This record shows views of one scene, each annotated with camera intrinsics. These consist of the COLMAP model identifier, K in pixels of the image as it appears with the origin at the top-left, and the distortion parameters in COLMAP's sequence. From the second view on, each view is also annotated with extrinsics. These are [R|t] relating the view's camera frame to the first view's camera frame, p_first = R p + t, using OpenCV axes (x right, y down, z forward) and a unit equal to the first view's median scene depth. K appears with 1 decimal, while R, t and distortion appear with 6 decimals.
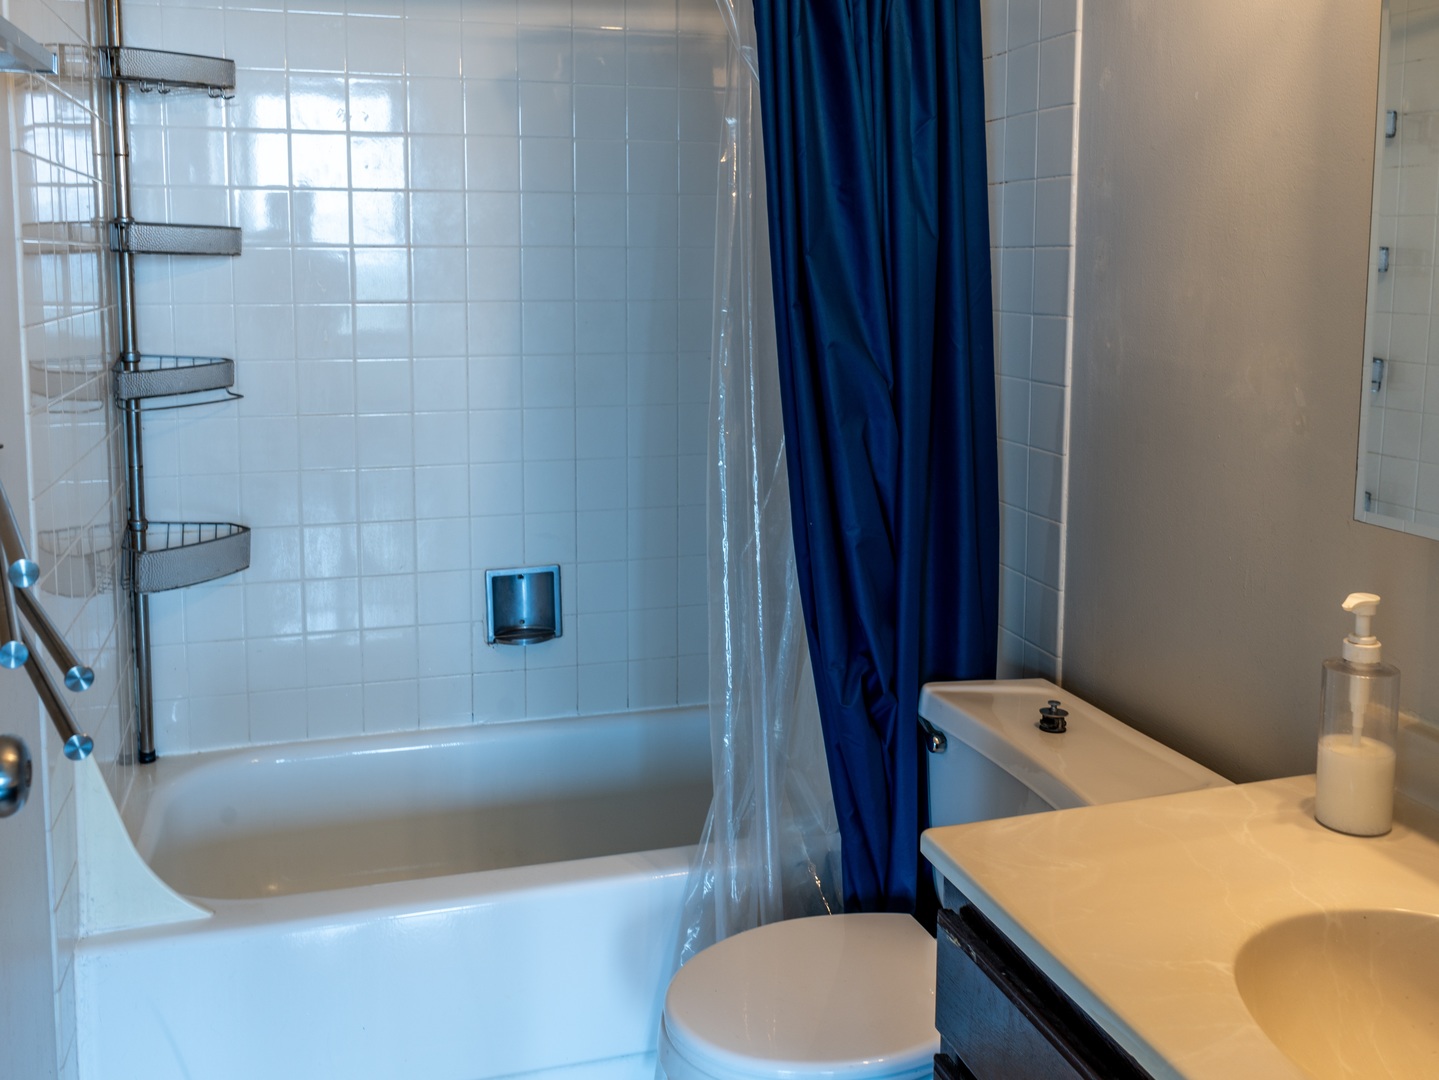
lens RADIAL K [[1362.6, 0, 719.1], [0, 1362.6, 404.0], [0, 0, 1]] dist [-0.005906, -0.010937]
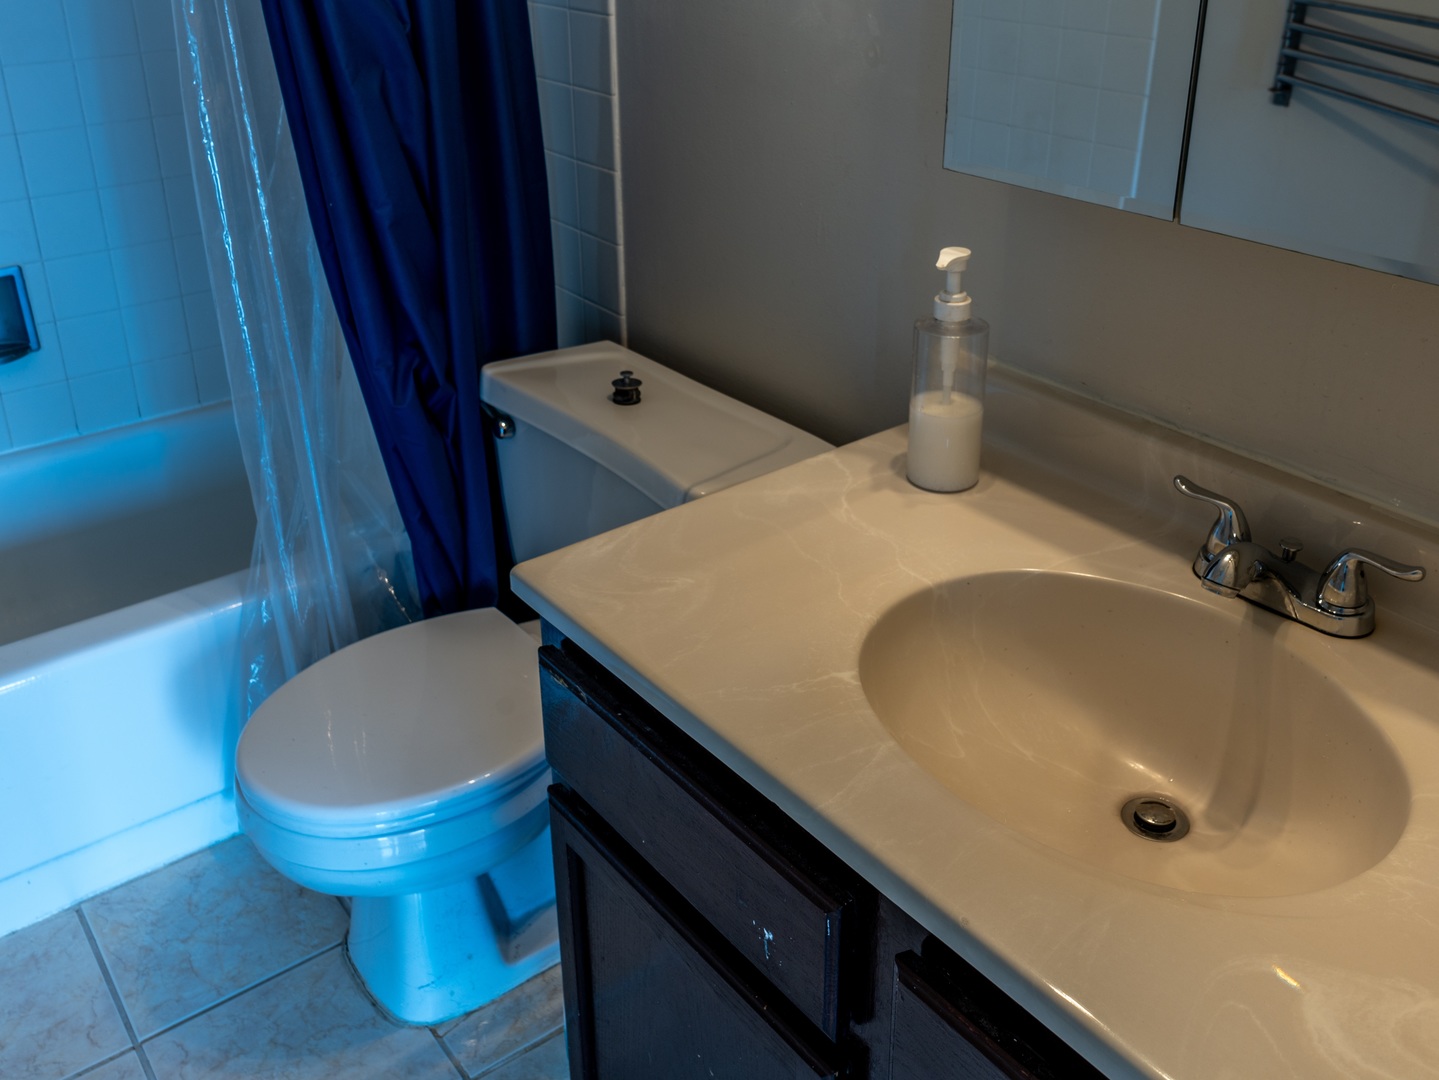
lens RADIAL K [[1322.7, 0, 722.9], [0, 1322.7, 391.7], [0, 0, 1]] dist [-0.017574, -0.004798]
pose [[0.934047, -0.145907, 0.325987, 0.011246], [0.046246, 0.954470, 0.294700, -0.029944], [-0.354144, -0.260188, 0.898267, 0.156916]]
